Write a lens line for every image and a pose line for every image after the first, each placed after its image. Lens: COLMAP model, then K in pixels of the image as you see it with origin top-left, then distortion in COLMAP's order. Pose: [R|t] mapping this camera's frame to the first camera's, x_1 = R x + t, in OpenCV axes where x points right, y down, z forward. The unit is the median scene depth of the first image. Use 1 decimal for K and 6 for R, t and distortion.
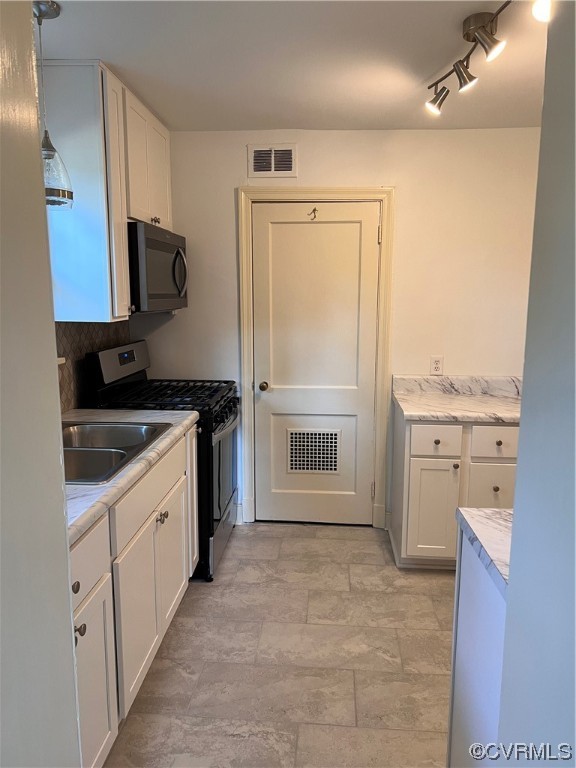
lens RADIAL K [[583.0, 0, 292.2], [0, 583.0, 386.9], [0, 0, 1]] dist [0.063503, -0.076418]
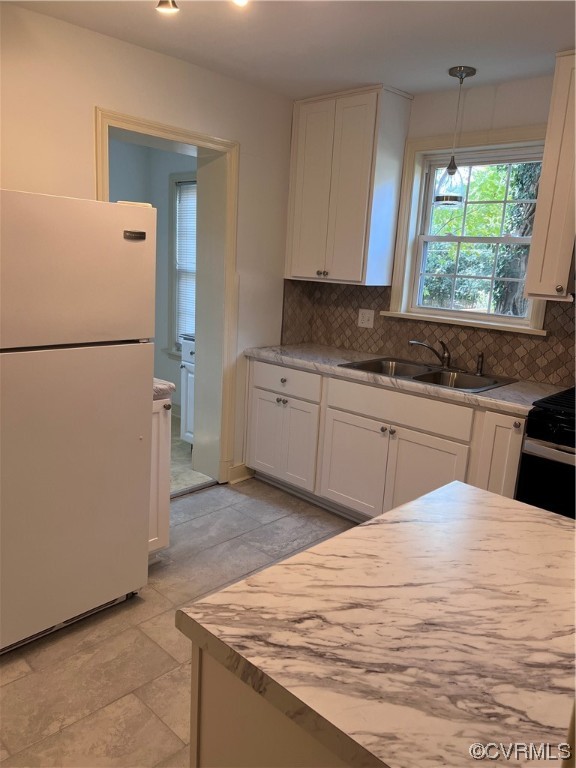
lens RADIAL K [[583.0, 0, 286.3], [0, 583.0, 391.2], [0, 0, 1]] dist [0.063503, -0.076418]
pose [[-0.648966, 0.127360, -0.750082, 0.630132], [-0.175994, 0.934019, 0.310860, -0.163722], [0.740182, 0.333747, -0.583732, 1.062243]]
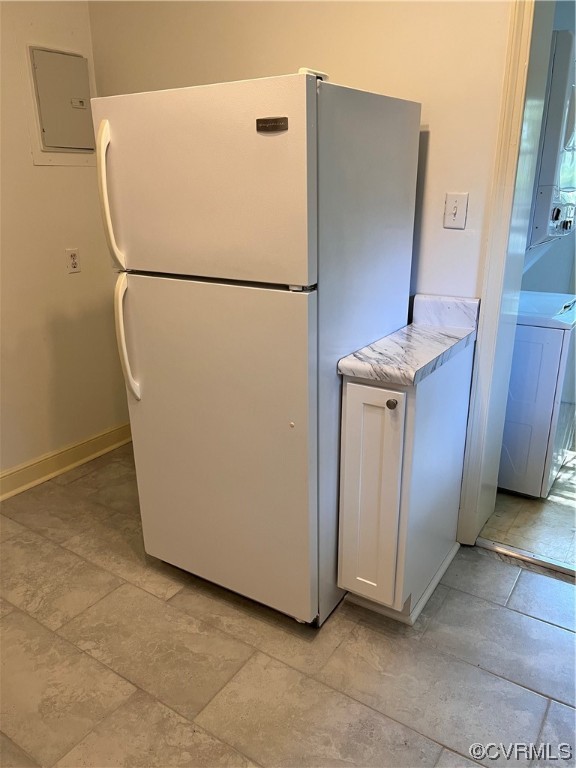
lens RADIAL K [[583.0, 0, 287.9], [0, 583.0, 381.9], [0, 0, 1]] dist [0.063503, -0.076418]
pose [[-0.865730, -0.162598, 0.473364, -0.004091], [0.076618, 0.891562, 0.446371, -0.117756], [-0.494612, 0.422705, -0.759394, 0.906553]]
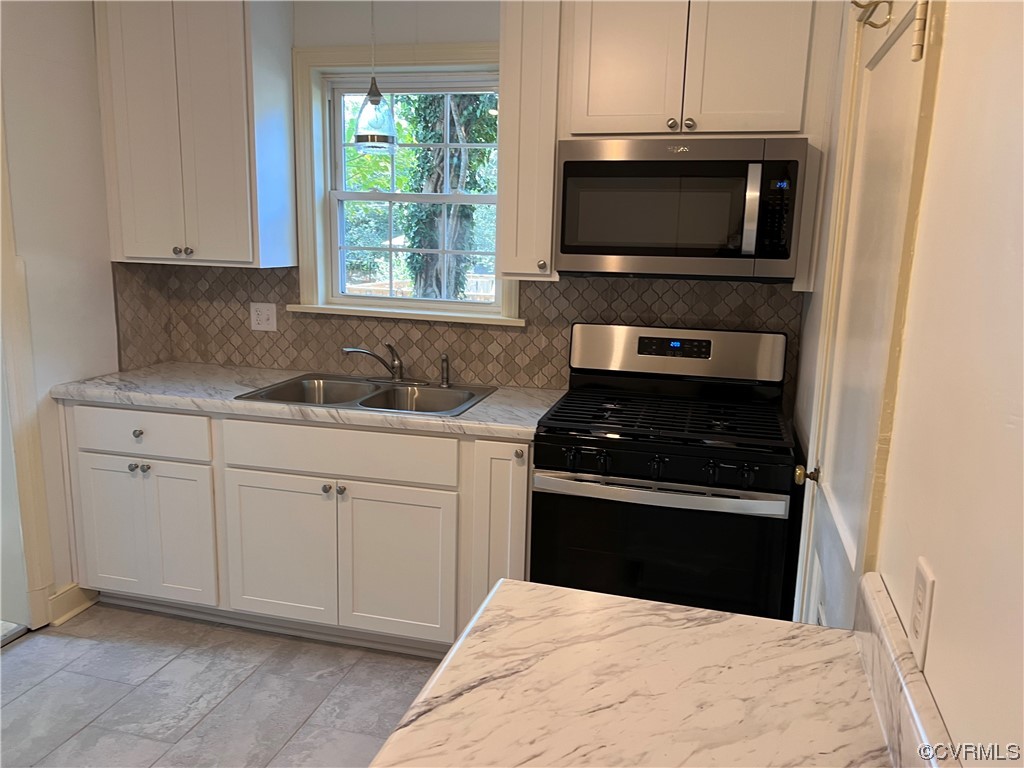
lens RADIAL K [[777.3, 0, 523.6], [0, 777.3, 383.5], [0, 0, 1]] dist [0.063503, -0.076418]
pose [[-0.196542, 0.174776, -0.964793, 0.563518], [-0.181980, 0.960386, 0.211050, -0.158122], [0.963460, 0.217053, -0.156950, 0.957068]]
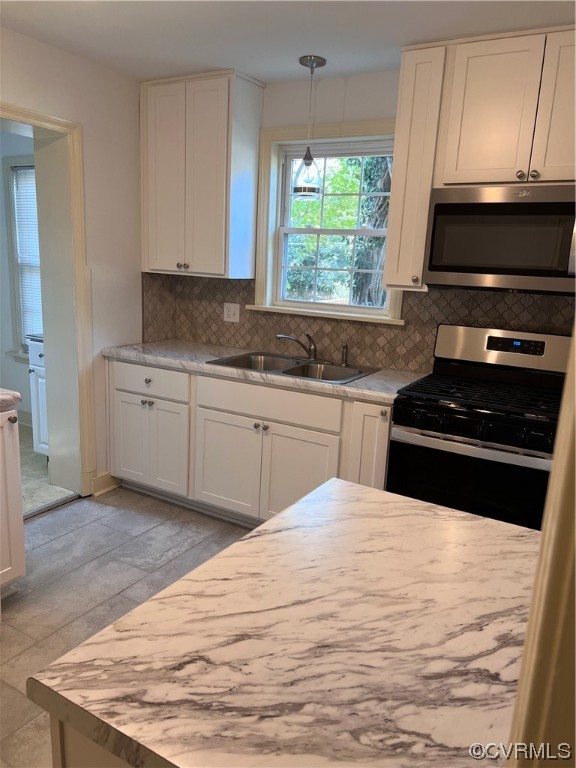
lens RADIAL K [[583.0, 0, 285.9], [0, 583.0, 391.5], [0, 0, 1]] dist [0.063503, -0.076418]
pose [[-0.457424, 0.169206, -0.873002, 0.601716], [-0.189029, 0.940791, 0.281390, -0.159775], [0.868925, 0.293737, -0.398355, 1.040562]]
